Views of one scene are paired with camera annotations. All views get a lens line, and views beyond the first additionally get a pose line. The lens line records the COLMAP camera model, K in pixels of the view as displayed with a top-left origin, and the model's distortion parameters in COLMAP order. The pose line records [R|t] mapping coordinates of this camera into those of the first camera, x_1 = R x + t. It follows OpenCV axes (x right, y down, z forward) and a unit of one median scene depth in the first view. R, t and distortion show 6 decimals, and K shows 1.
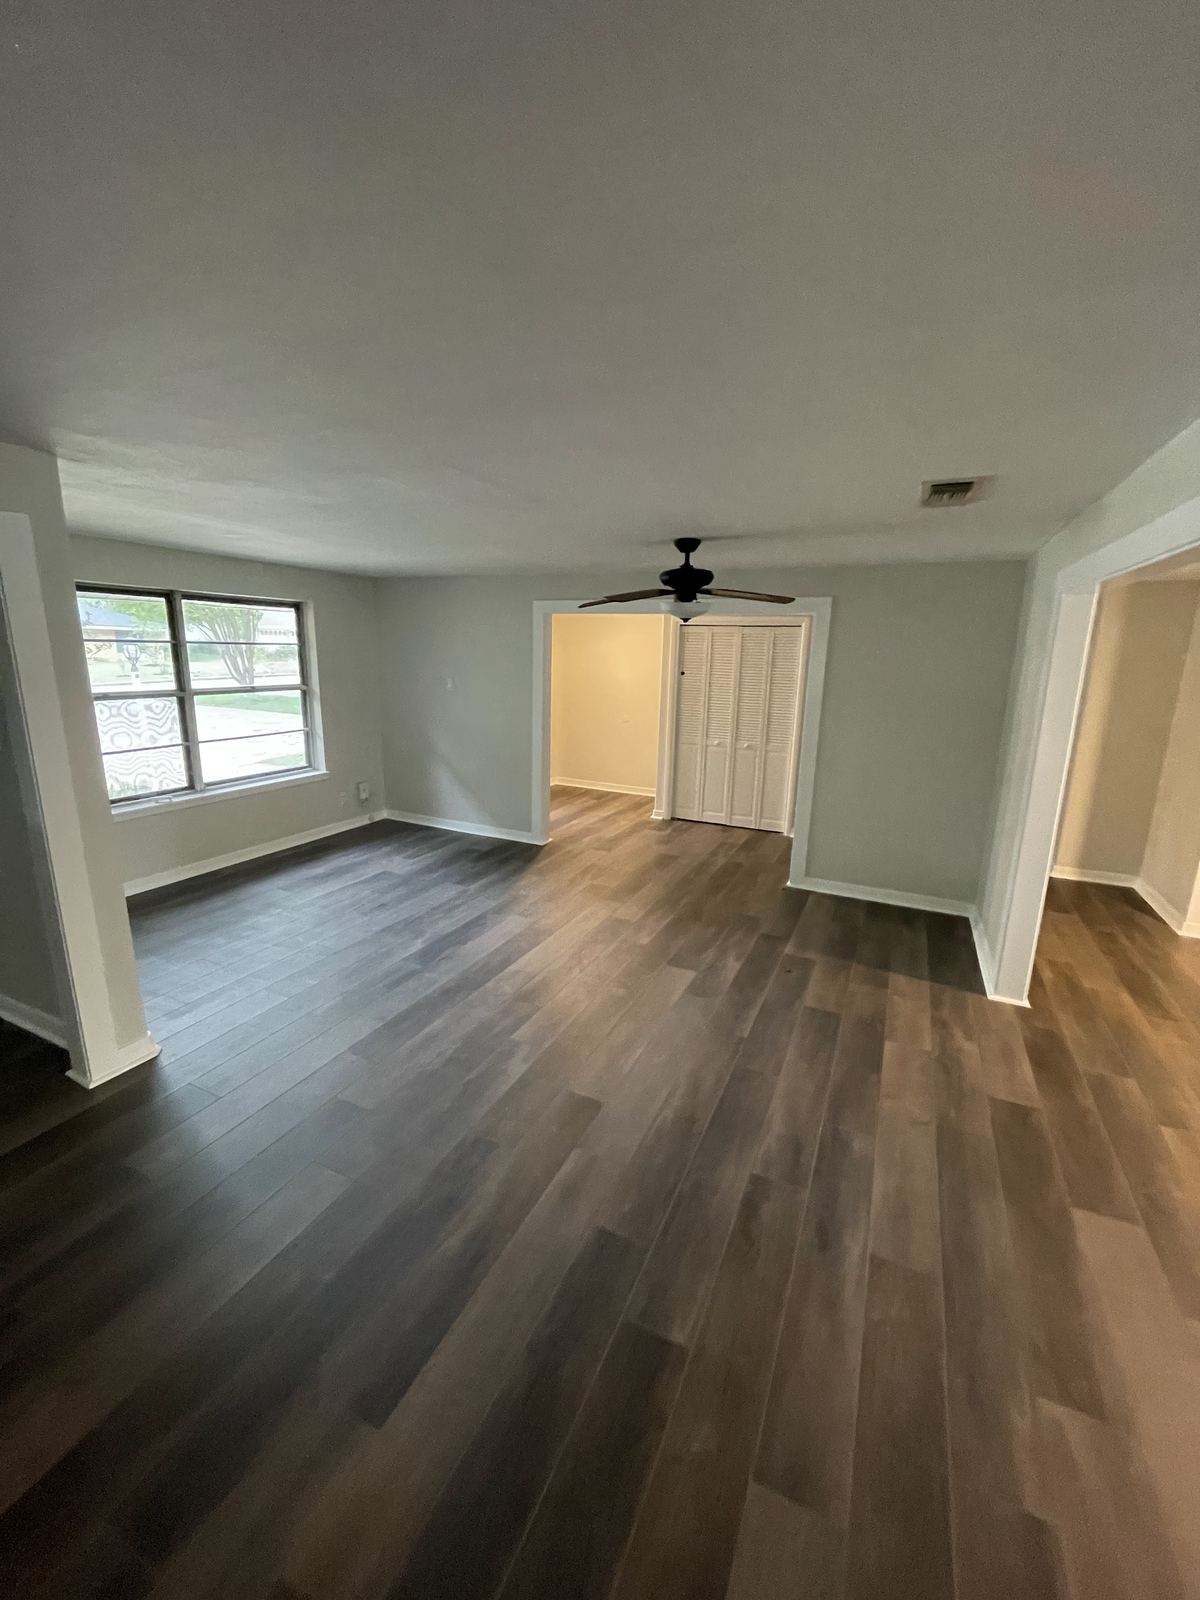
lens RADIAL K [[651.8, 0, 600.0], [0, 651.8, 800.0], [0, 0, 1]] dist [-0.000605, -0.000089]
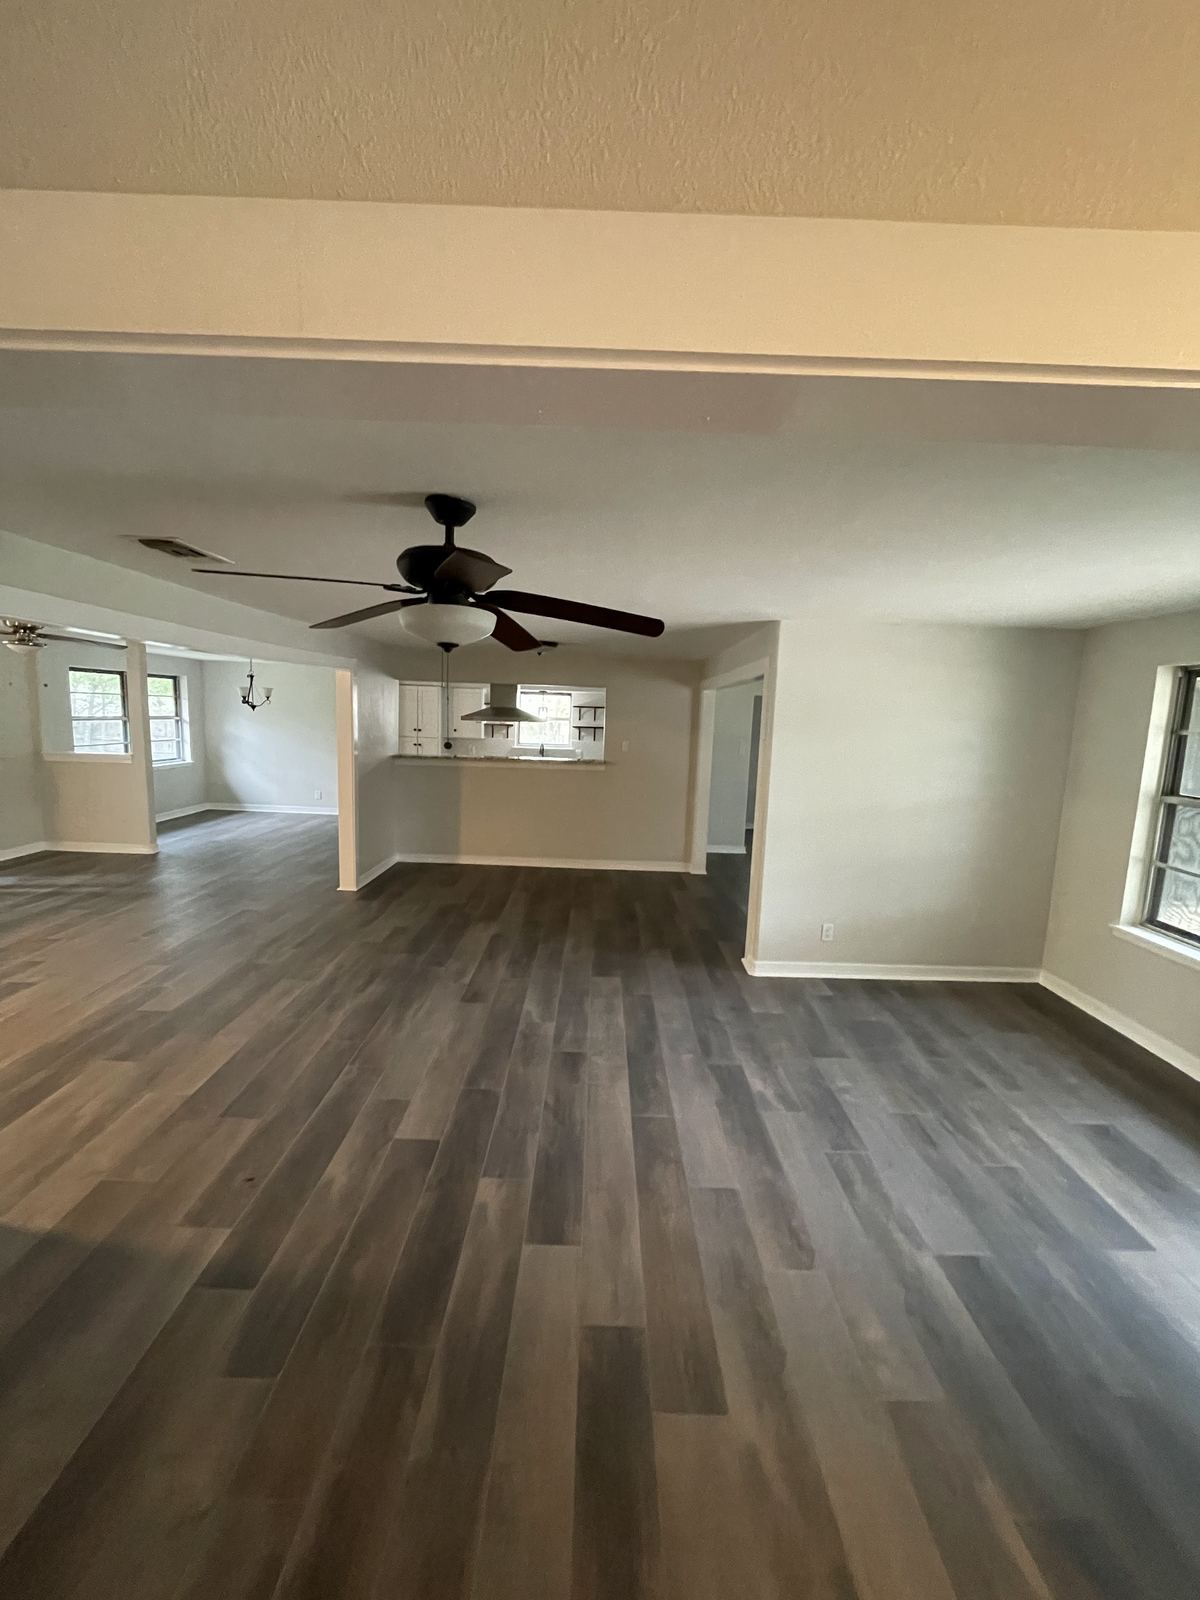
lens RADIAL K [[651.8, 0, 600.0], [0, 651.8, 800.0], [0, 0, 1]] dist [-0.000605, -0.000089]
pose [[-0.902388, 0.006812, -0.430871, 0.248964], [-0.145283, 0.936527, 0.319076, -0.347141], [0.405696, 0.350528, -0.844121, 1.545250]]
